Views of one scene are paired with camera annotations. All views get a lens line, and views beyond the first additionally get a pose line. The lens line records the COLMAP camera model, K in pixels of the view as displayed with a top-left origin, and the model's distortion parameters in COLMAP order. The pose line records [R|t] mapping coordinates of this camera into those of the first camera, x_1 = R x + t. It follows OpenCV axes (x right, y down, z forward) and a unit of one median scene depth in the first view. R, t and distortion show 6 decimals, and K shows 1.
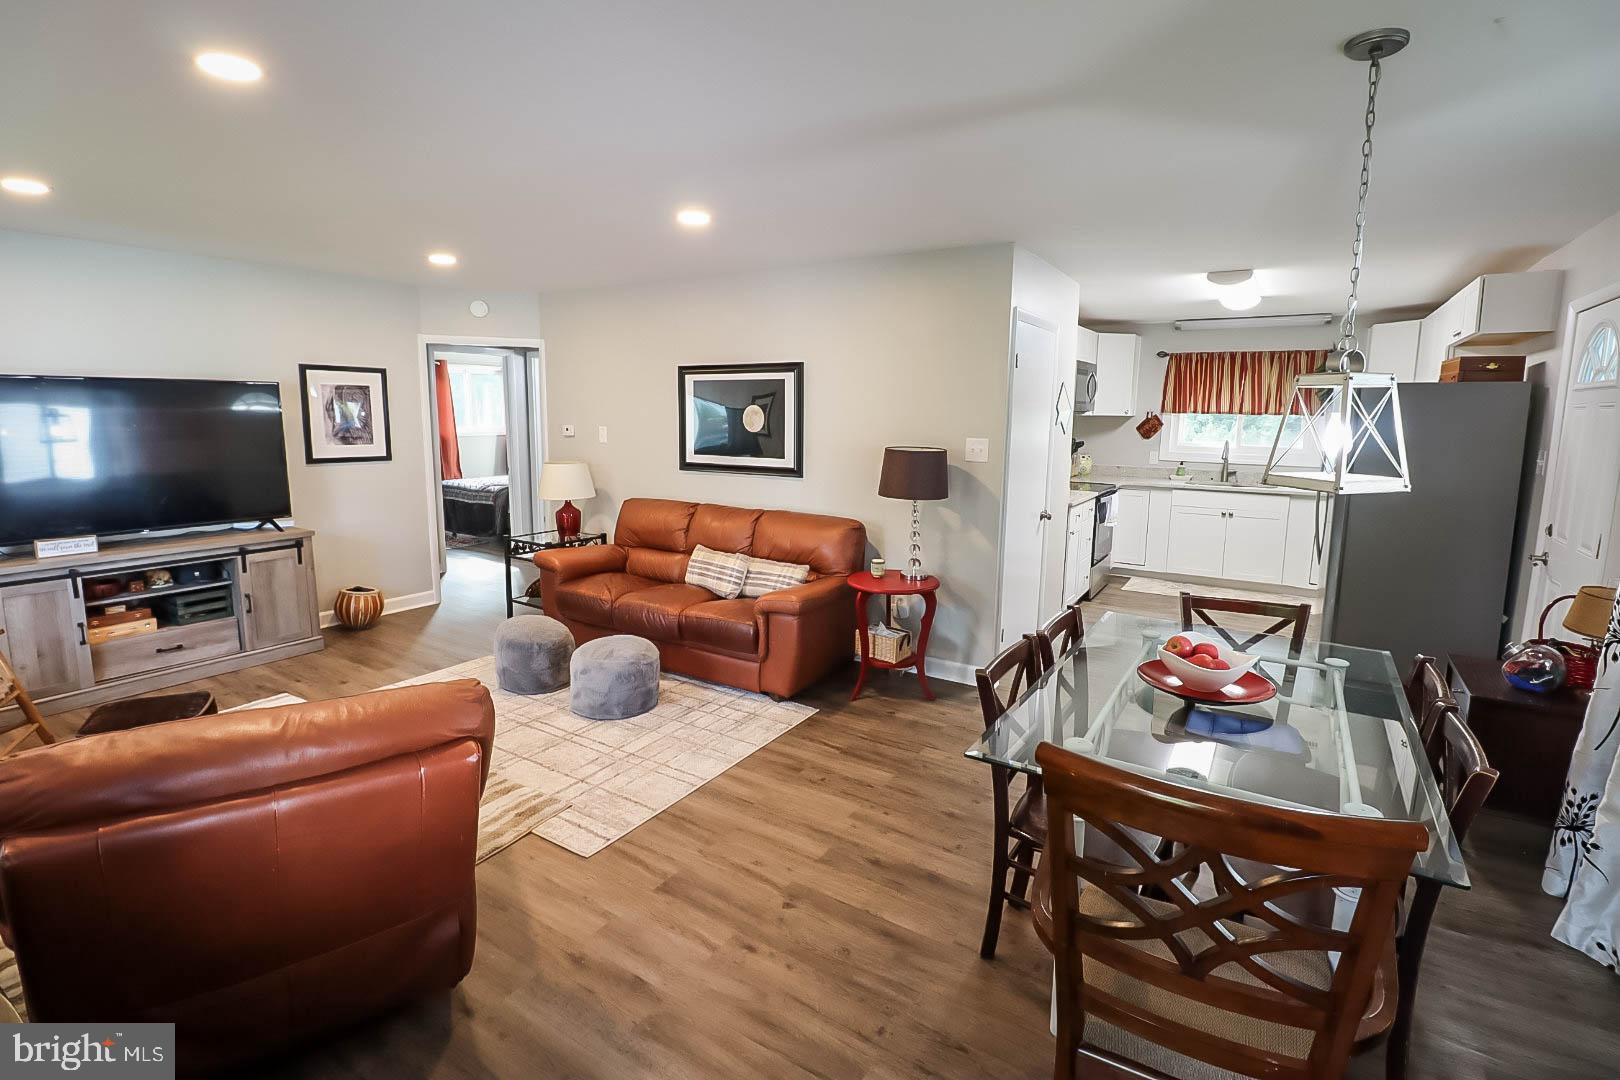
lens RADIAL K [[756.5, 0, 818.8], [0, 756.5, 520.5], [0, 0, 1]] dist [0.000712, -0.014152]
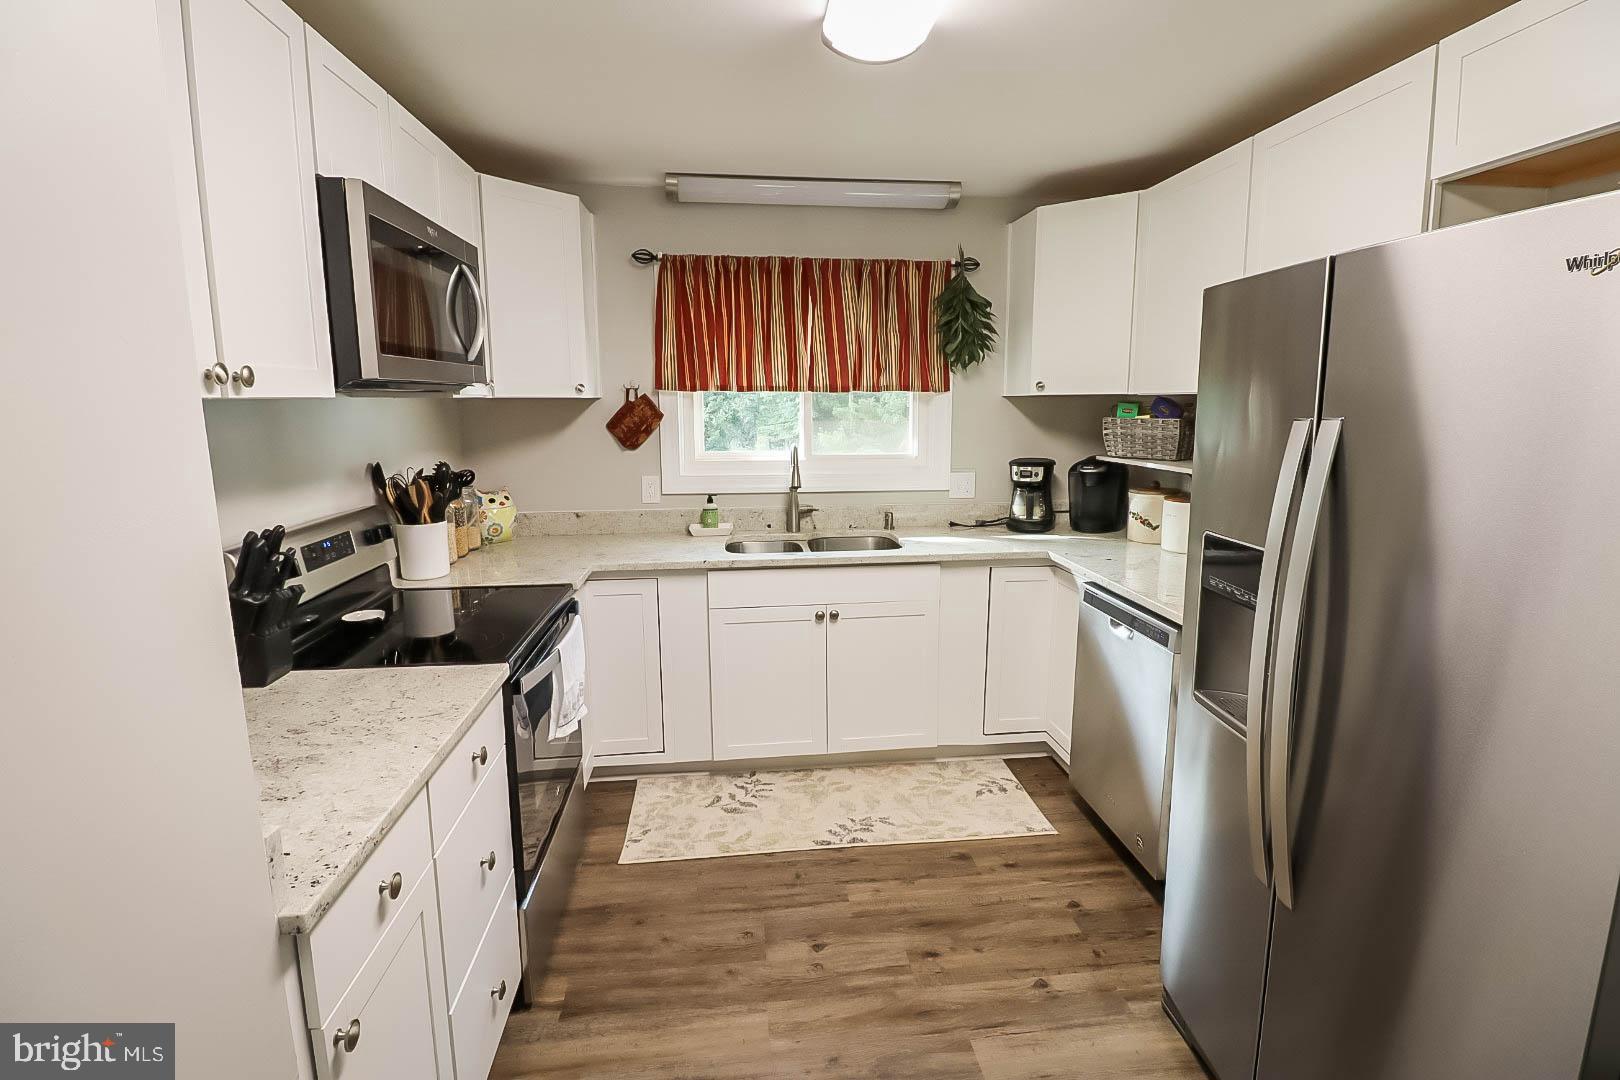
lens RADIAL K [[756.5, 0, 818.8], [0, 756.5, 520.5], [0, 0, 1]] dist [0.000712, -0.014152]
pose [[0.781805, -0.110752, 0.613609, 0.381970], [0.102011, 0.993558, 0.049357, -0.121764], [-0.615122, 0.024008, 0.788066, 0.919991]]
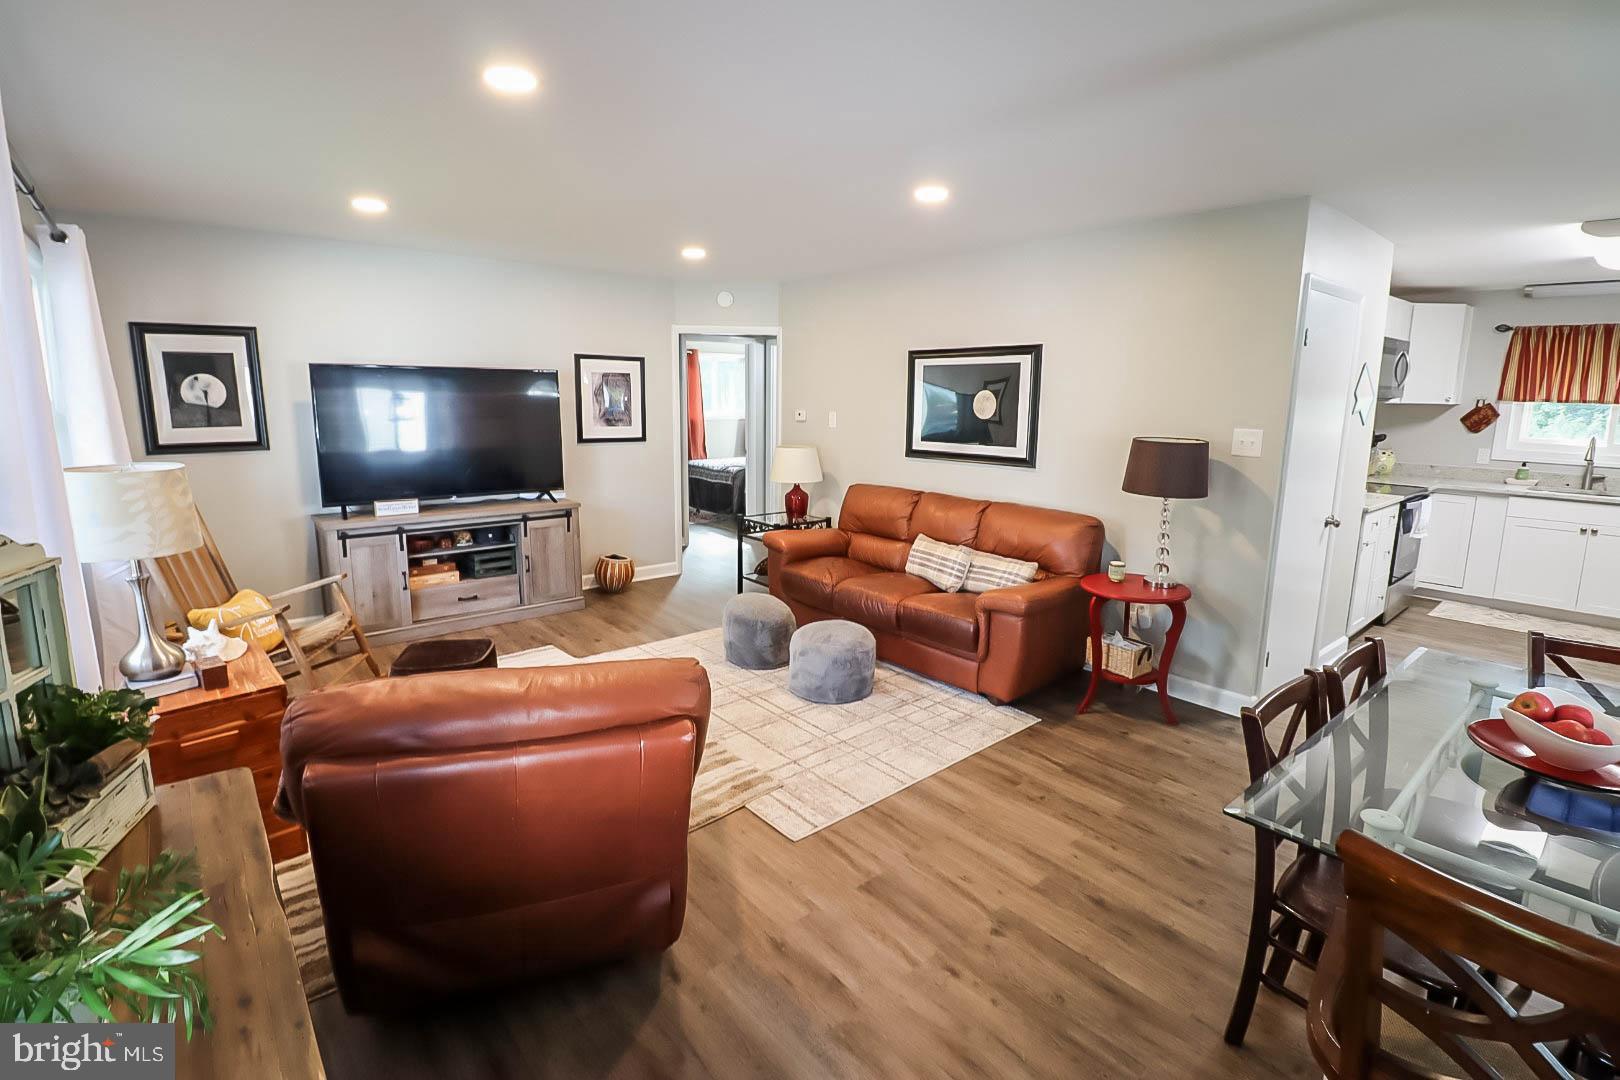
lens RADIAL K [[756.5, 0, 818.8], [0, 756.5, 520.5], [0, 0, 1]] dist [0.000712, -0.014152]
pose [[0.955739, 0.049004, -0.290107, -0.003014], [-0.043710, 0.998739, 0.024702, -0.004410], [0.290952, -0.010928, 0.956675, 0.033362]]
